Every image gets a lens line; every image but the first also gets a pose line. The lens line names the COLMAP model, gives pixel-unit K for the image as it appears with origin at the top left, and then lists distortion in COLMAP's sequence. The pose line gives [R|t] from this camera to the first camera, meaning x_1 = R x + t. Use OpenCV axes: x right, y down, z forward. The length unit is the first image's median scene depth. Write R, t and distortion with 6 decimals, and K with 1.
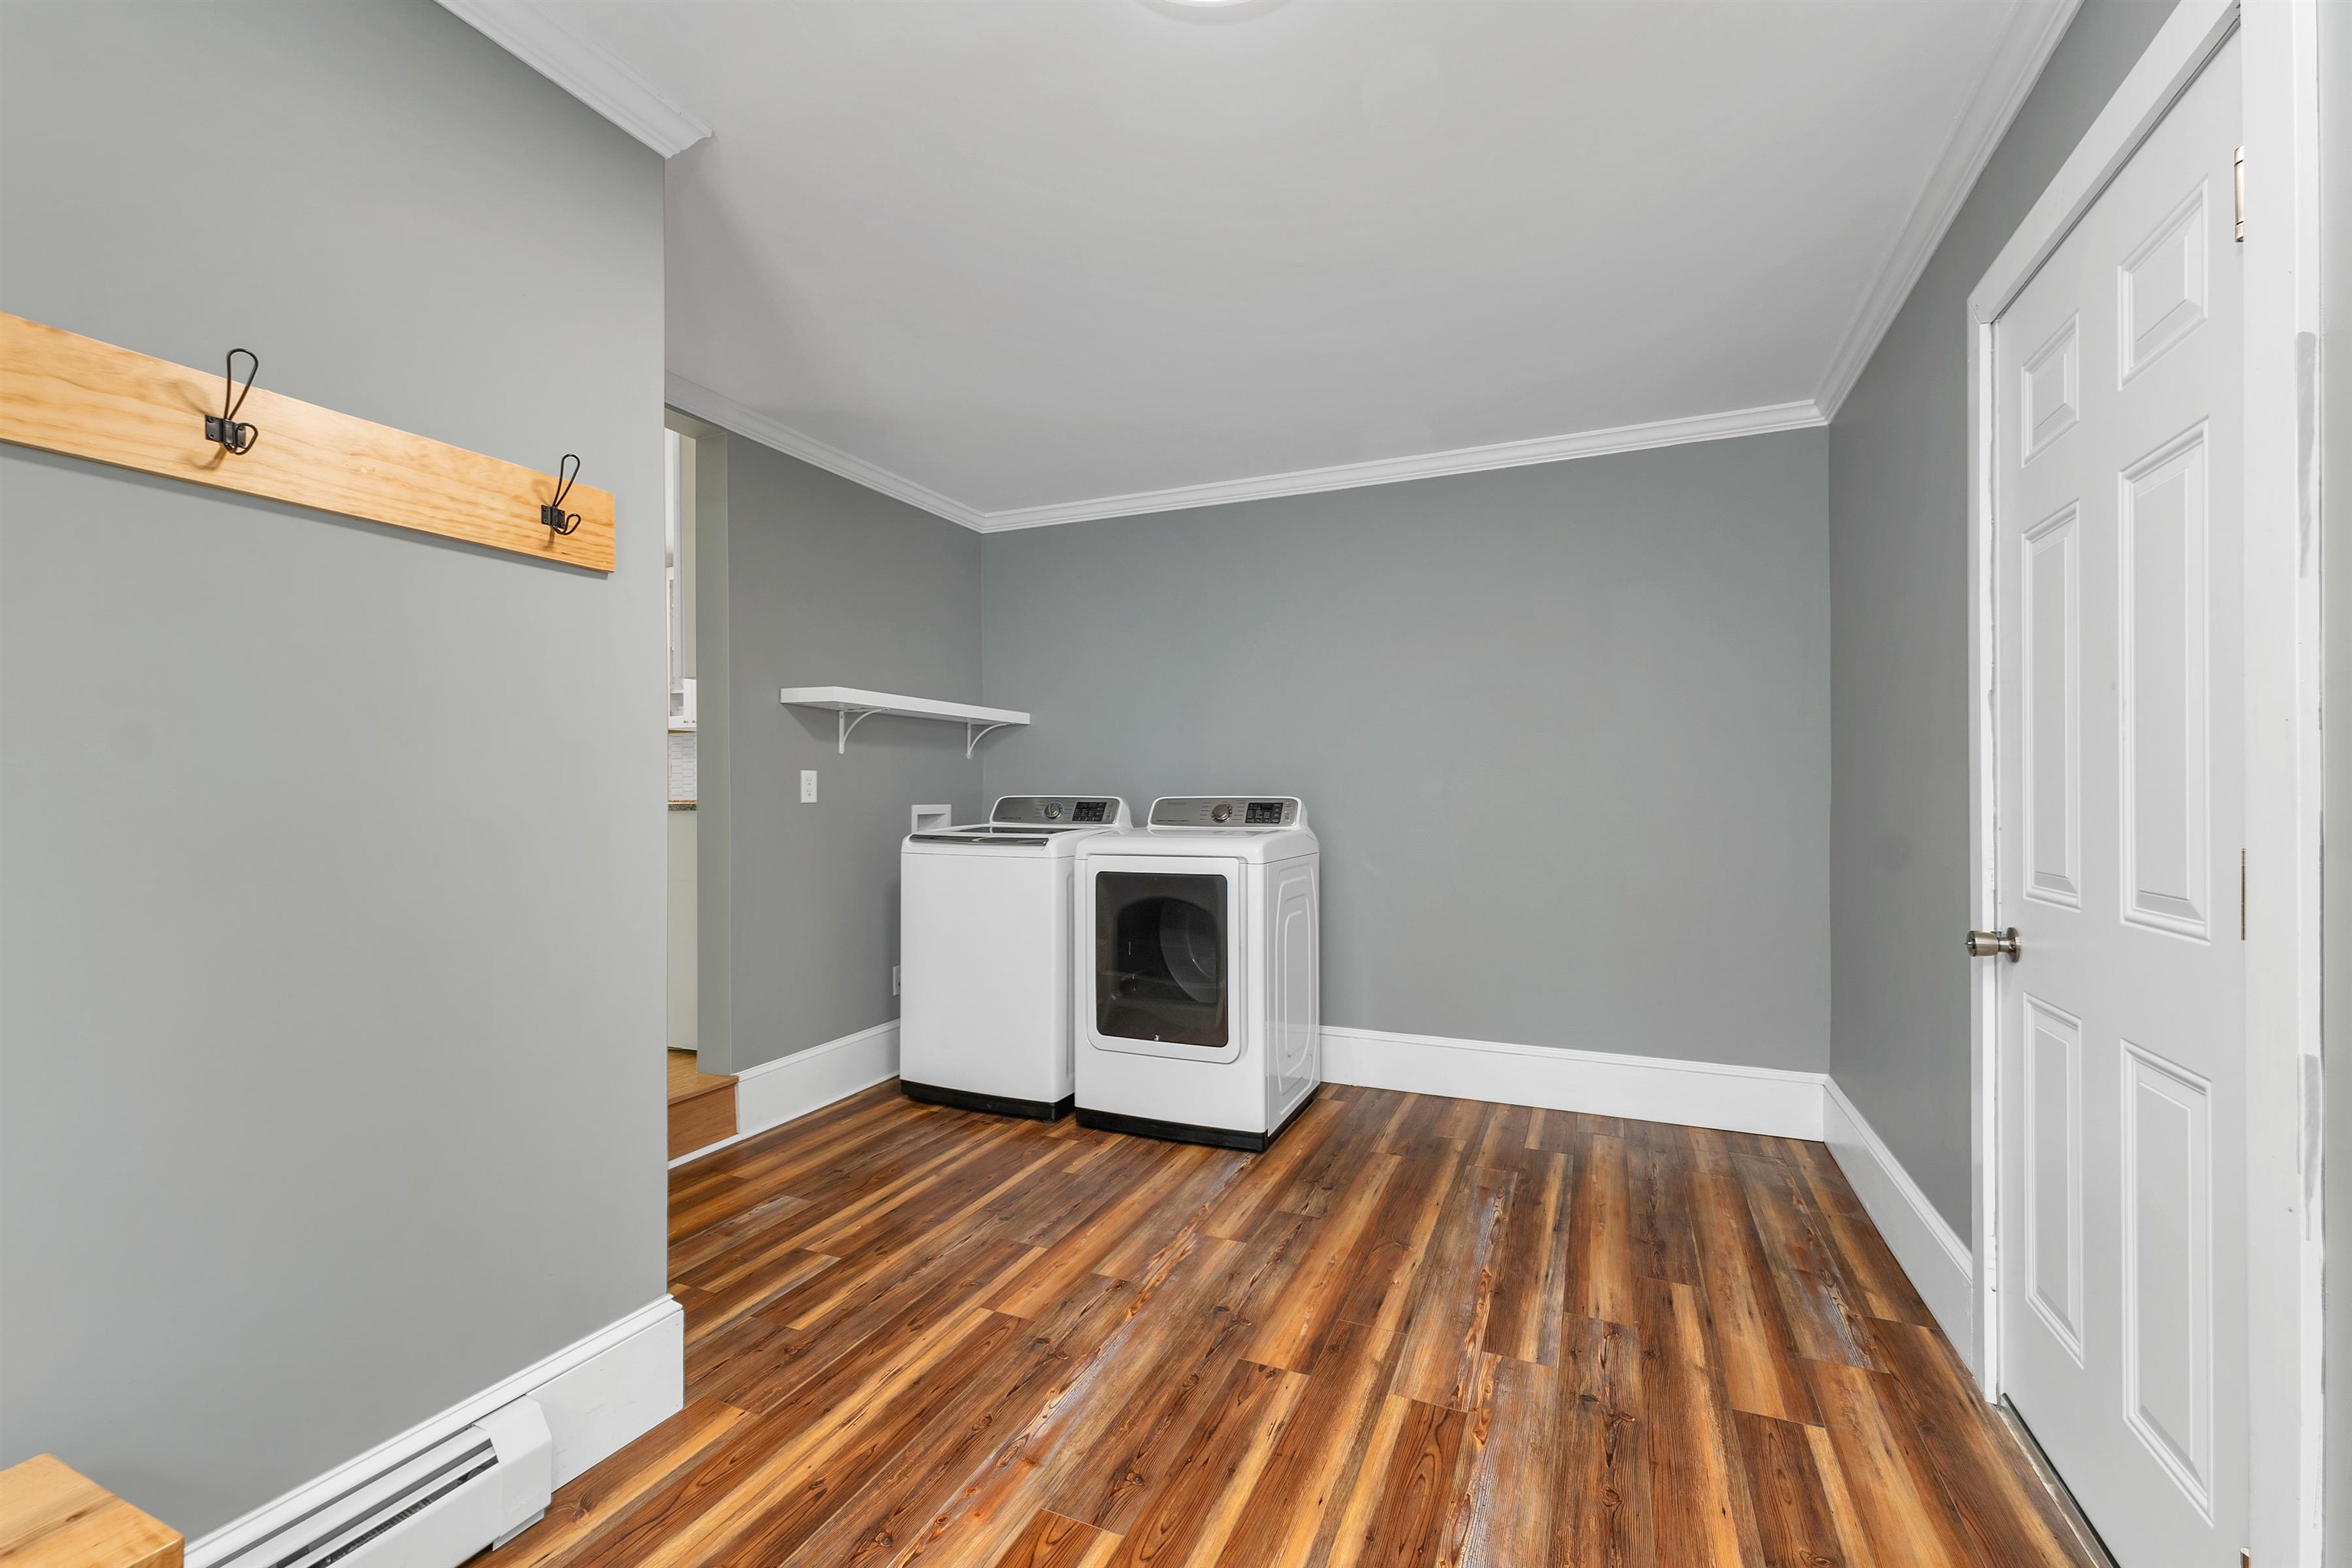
lens RADIAL K [[997.4, 0, 1173.5], [0, 997.4, 789.0], [0, 0, 1]] dist [0.009490, -0.001049]
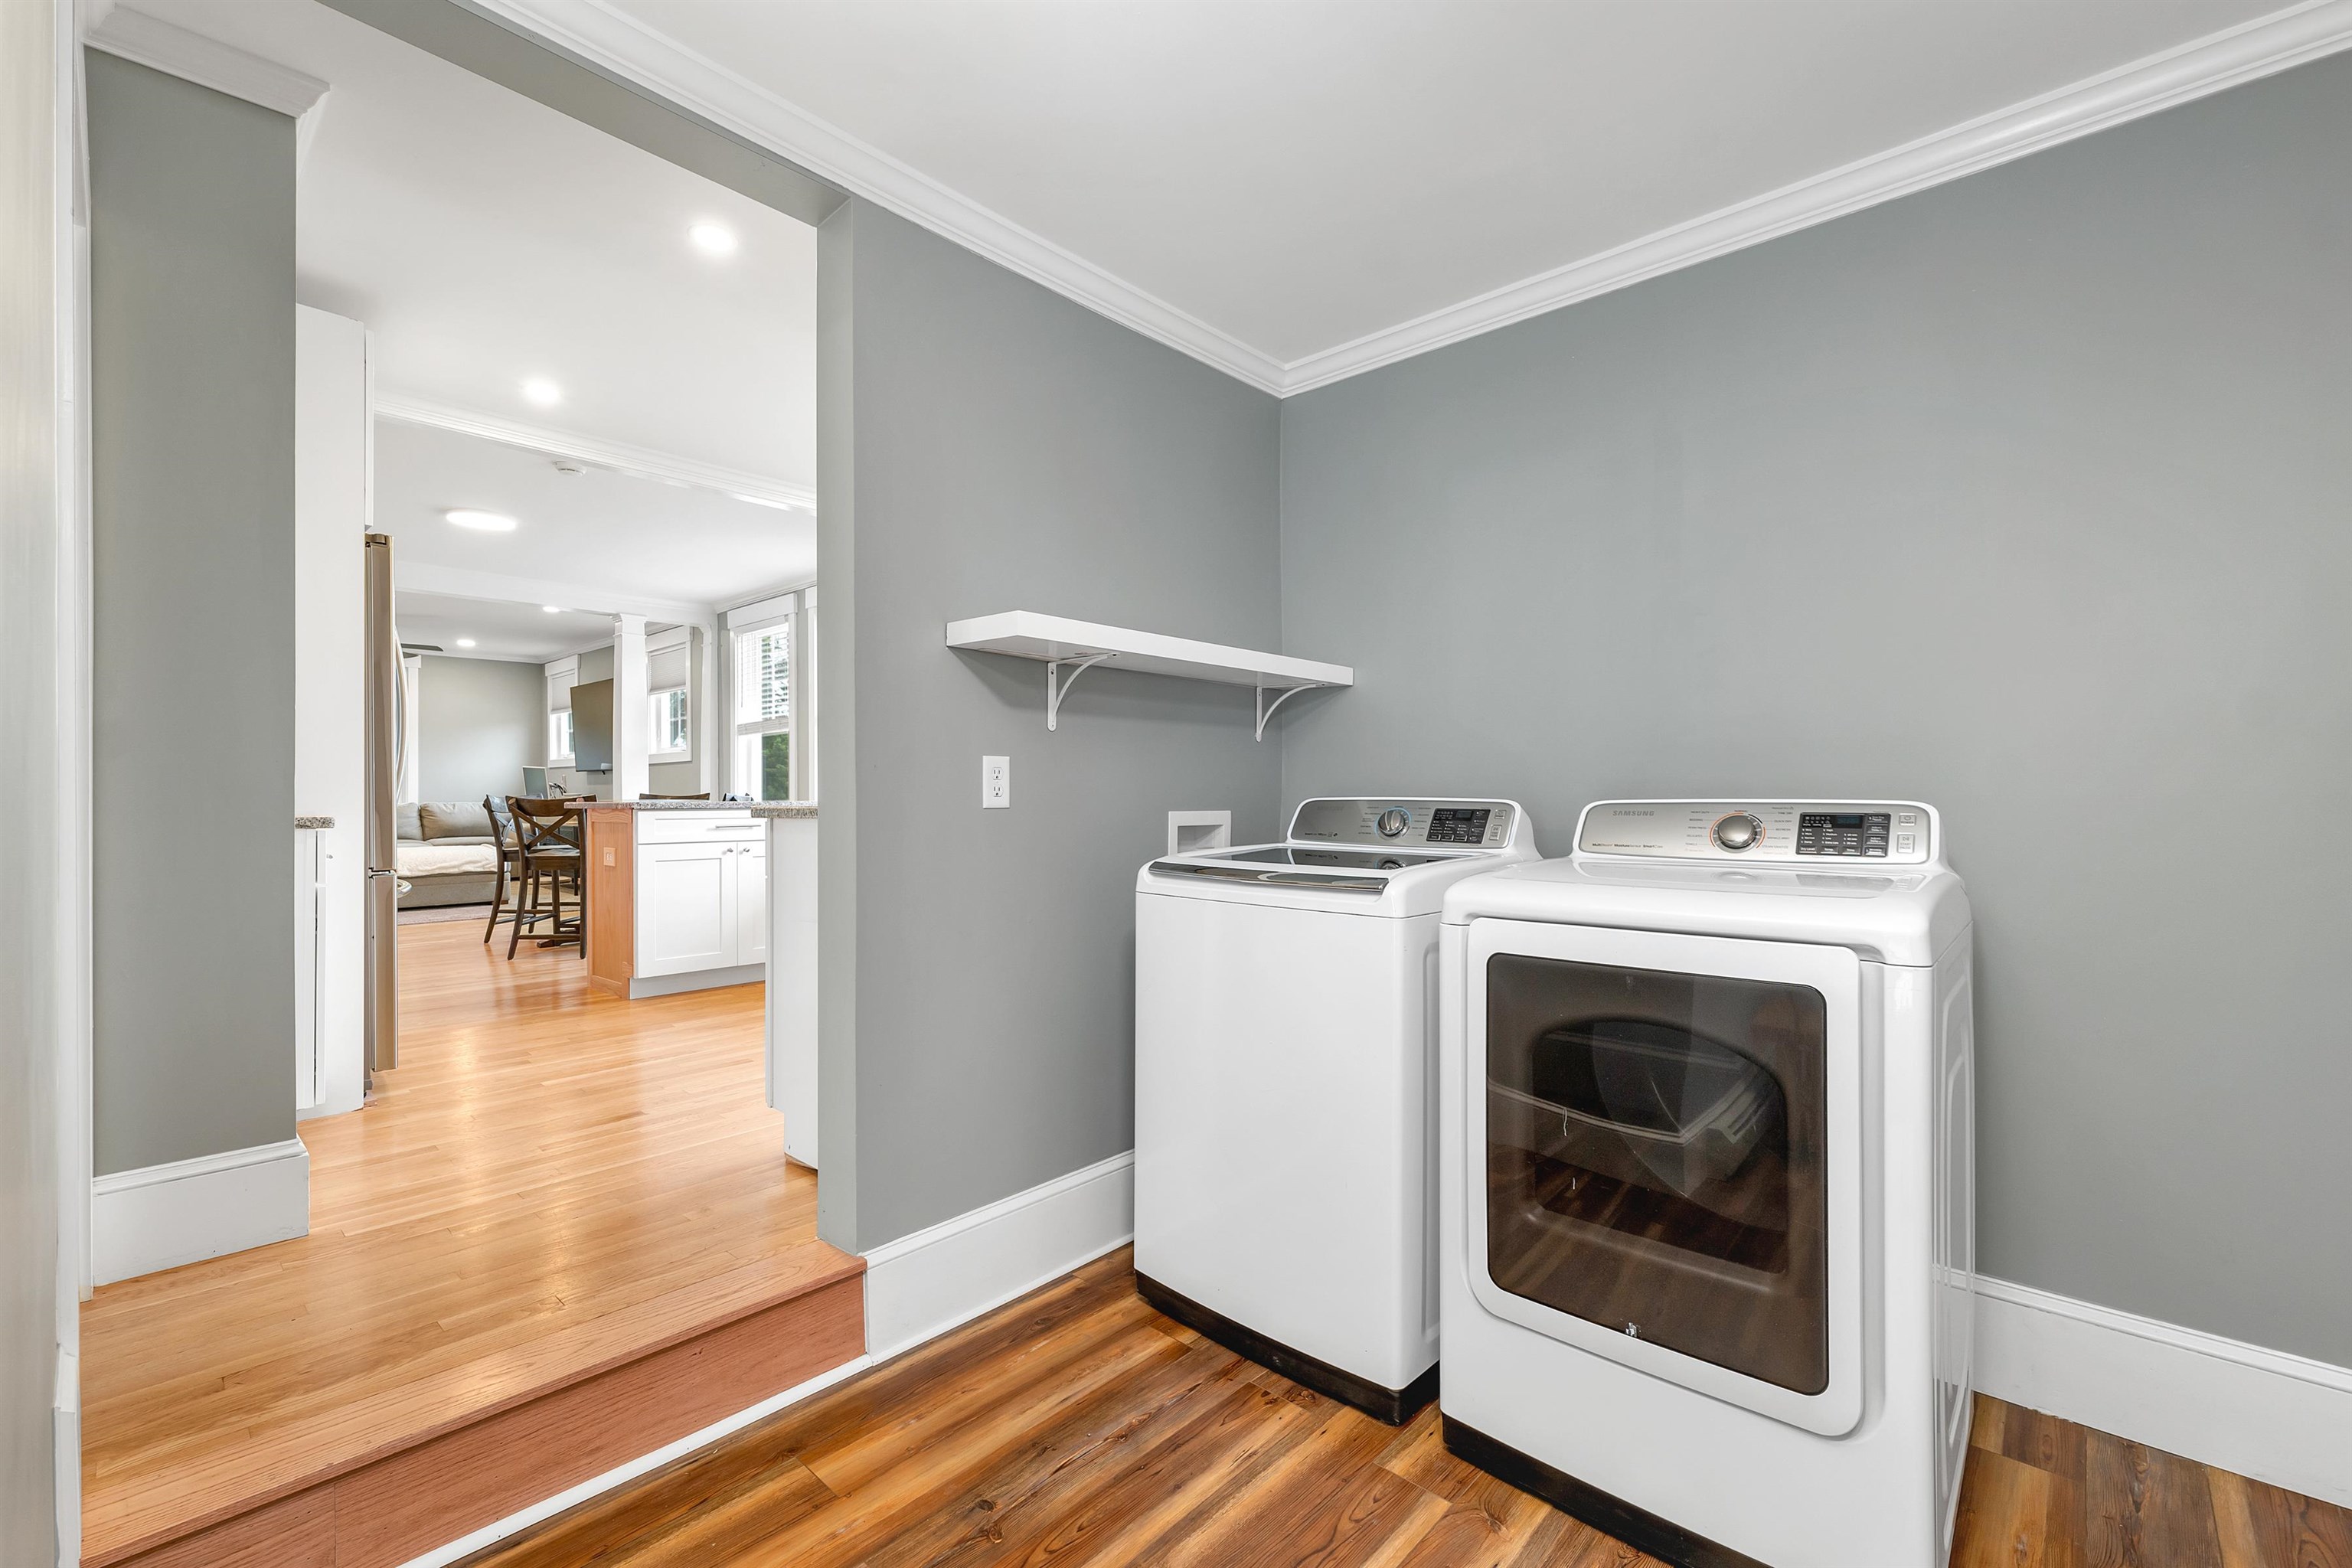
lens RADIAL K [[997.4, 0, 1179.1], [0, 997.4, 800.1], [0, 0, 1]] dist [0.009490, -0.001049]
pose [[0.950462, 0.002738, -0.310828, -0.063042], [-0.001078, 0.999984, 0.005510, 0.005490], [0.310838, -0.004902, 0.950450, 0.443419]]
